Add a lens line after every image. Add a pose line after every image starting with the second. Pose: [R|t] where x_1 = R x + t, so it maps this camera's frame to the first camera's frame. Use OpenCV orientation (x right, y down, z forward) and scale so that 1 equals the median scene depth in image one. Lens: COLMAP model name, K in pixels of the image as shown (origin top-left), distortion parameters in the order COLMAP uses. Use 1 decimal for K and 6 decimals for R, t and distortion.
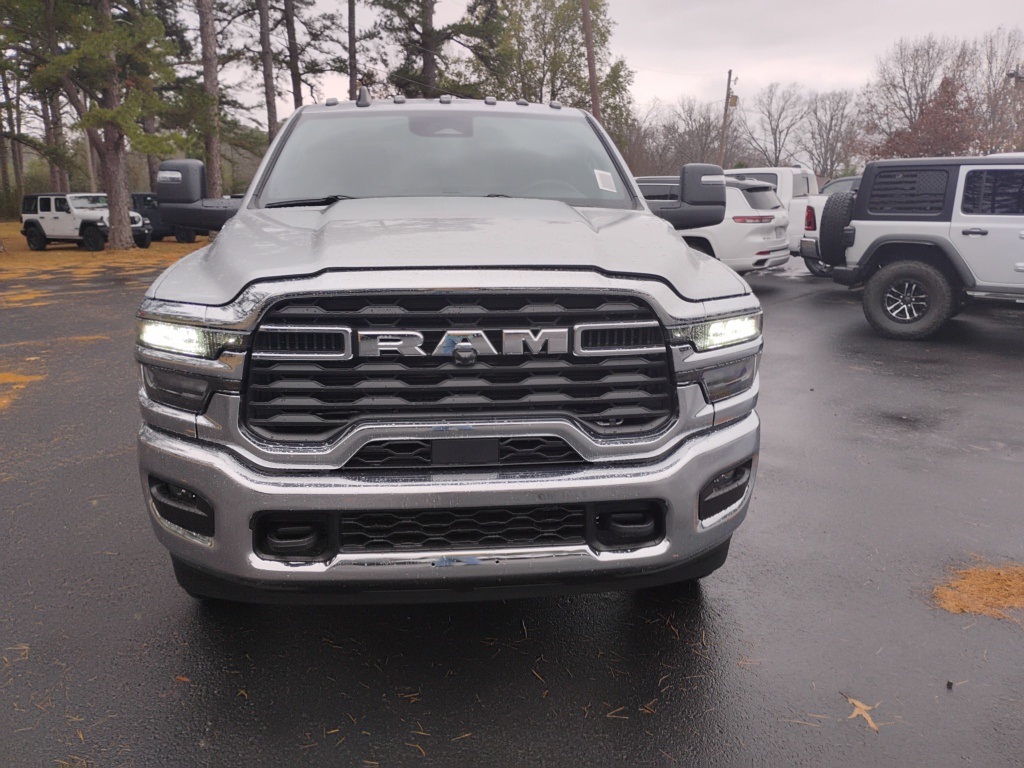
lens RADIAL K [[837.9, 0, 514.7], [0, 837.9, 384.9], [0, 0, 1]] dist [0.080606, -0.095789]
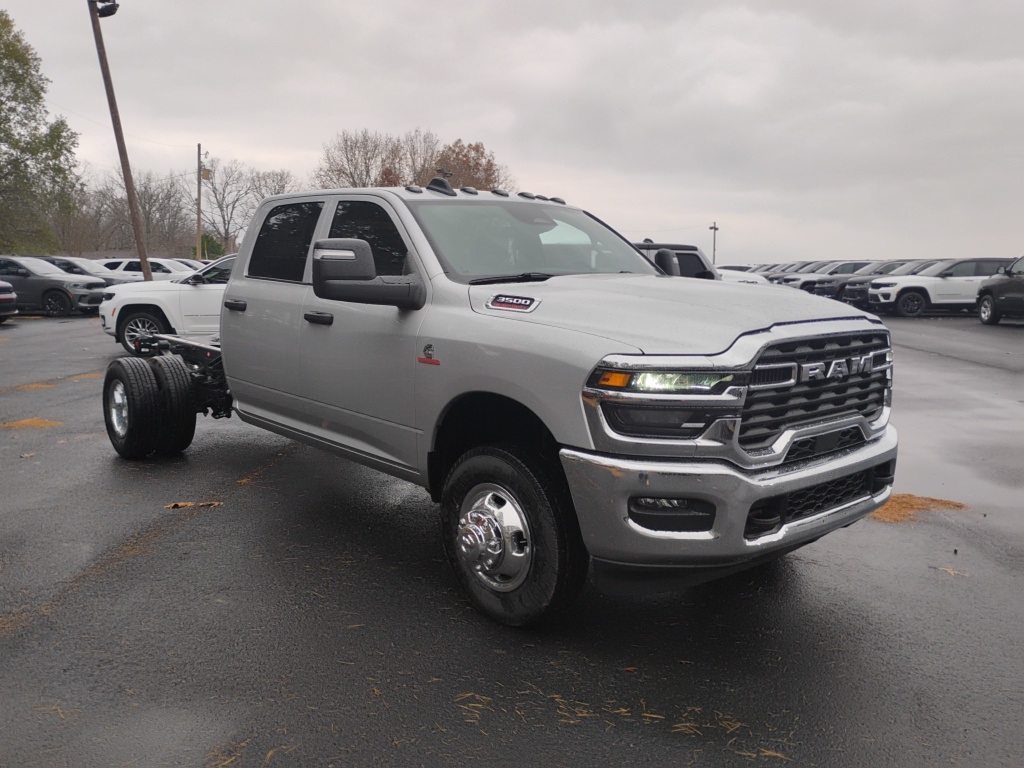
lens RADIAL K [[837.9, 0, 514.7], [0, 837.9, 384.9], [0, 0, 1]] dist [0.080606, -0.095789]
pose [[0.807608, -0.078679, 0.584447, -0.369533], [0.126030, 0.991190, -0.040716, -0.008094], [-0.576095, 0.106541, 0.810409, 0.024985]]
